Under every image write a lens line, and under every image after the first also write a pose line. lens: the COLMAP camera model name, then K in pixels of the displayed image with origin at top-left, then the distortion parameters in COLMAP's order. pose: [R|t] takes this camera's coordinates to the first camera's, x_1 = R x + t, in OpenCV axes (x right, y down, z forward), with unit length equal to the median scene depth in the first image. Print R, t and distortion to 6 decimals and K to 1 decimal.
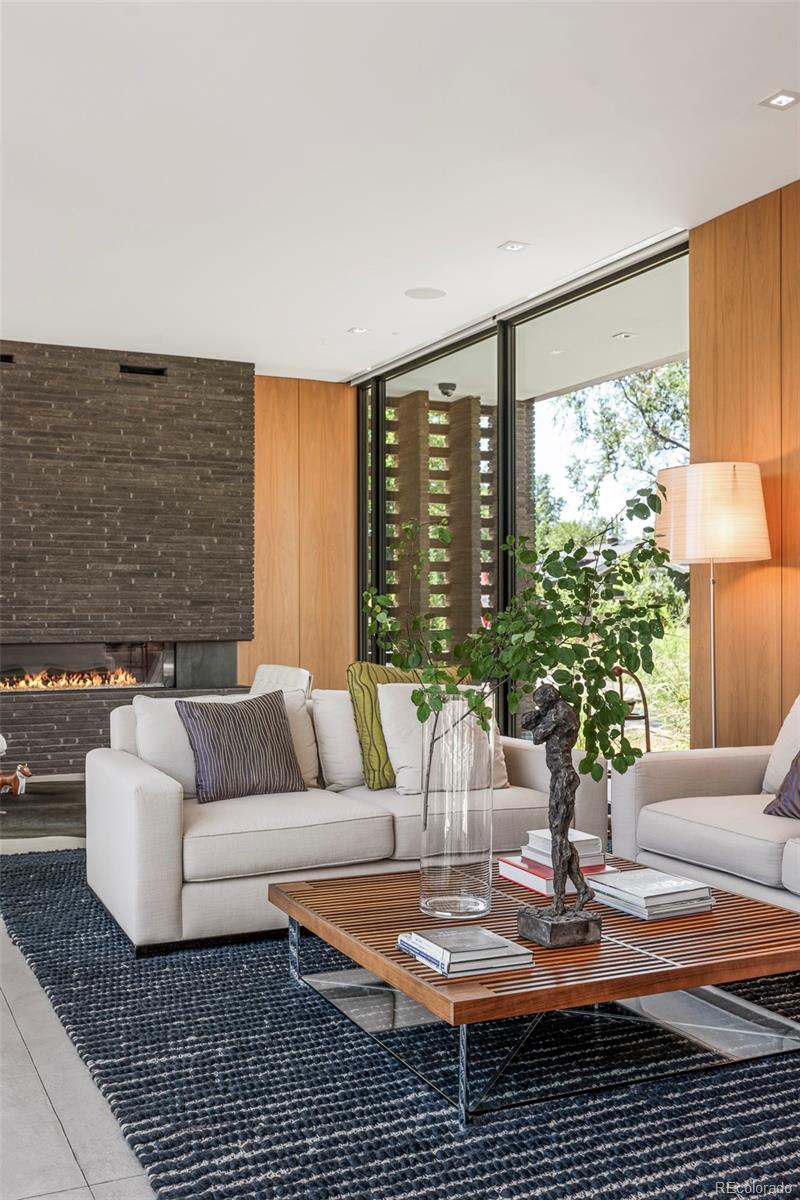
lens RADIAL K [[1172.5, 0, 400.0], [0, 1172.5, 600.0], [0, 0, 1]] dist [0.003242, 0.006037]
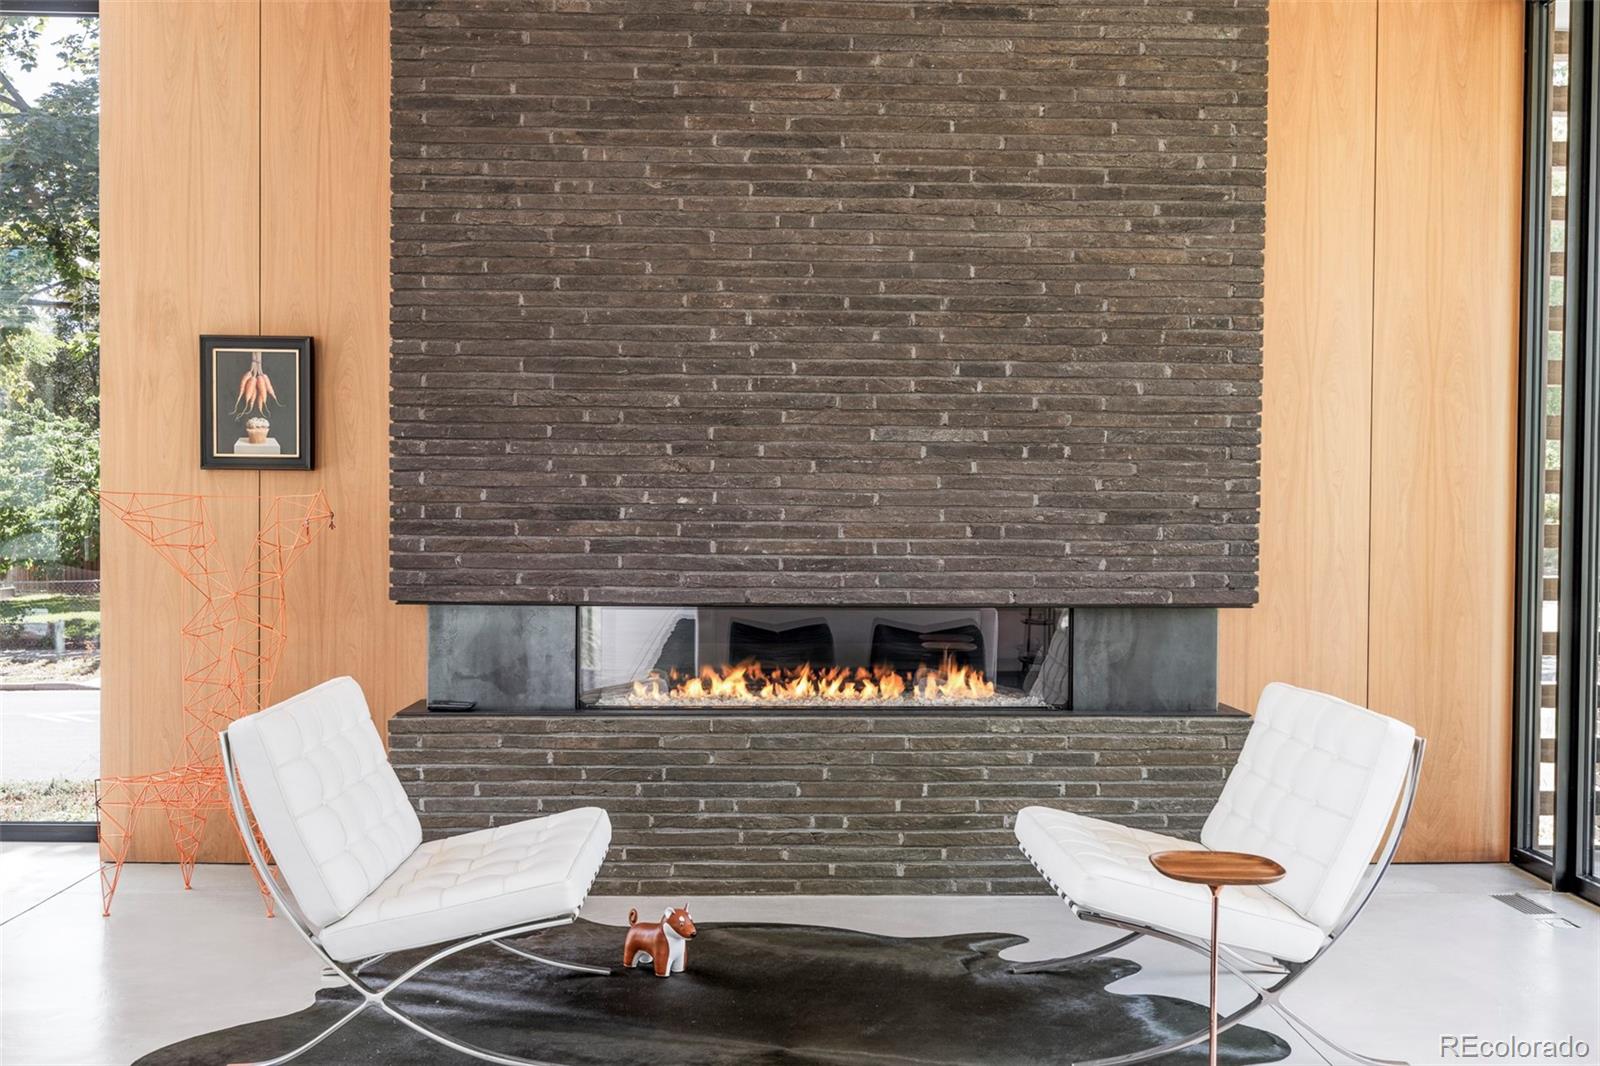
lens RADIAL K [[1563.3, 0, 800.0], [0, 1563.3, 533.0], [0, 0, 1]] dist [0.003242, 0.006037]
pose [[0.910845, 0.018934, -0.412315, -0.044892], [-0.004806, 0.999366, 0.035276, -0.011759], [0.412721, -0.030150, 0.910358, 0.438830]]
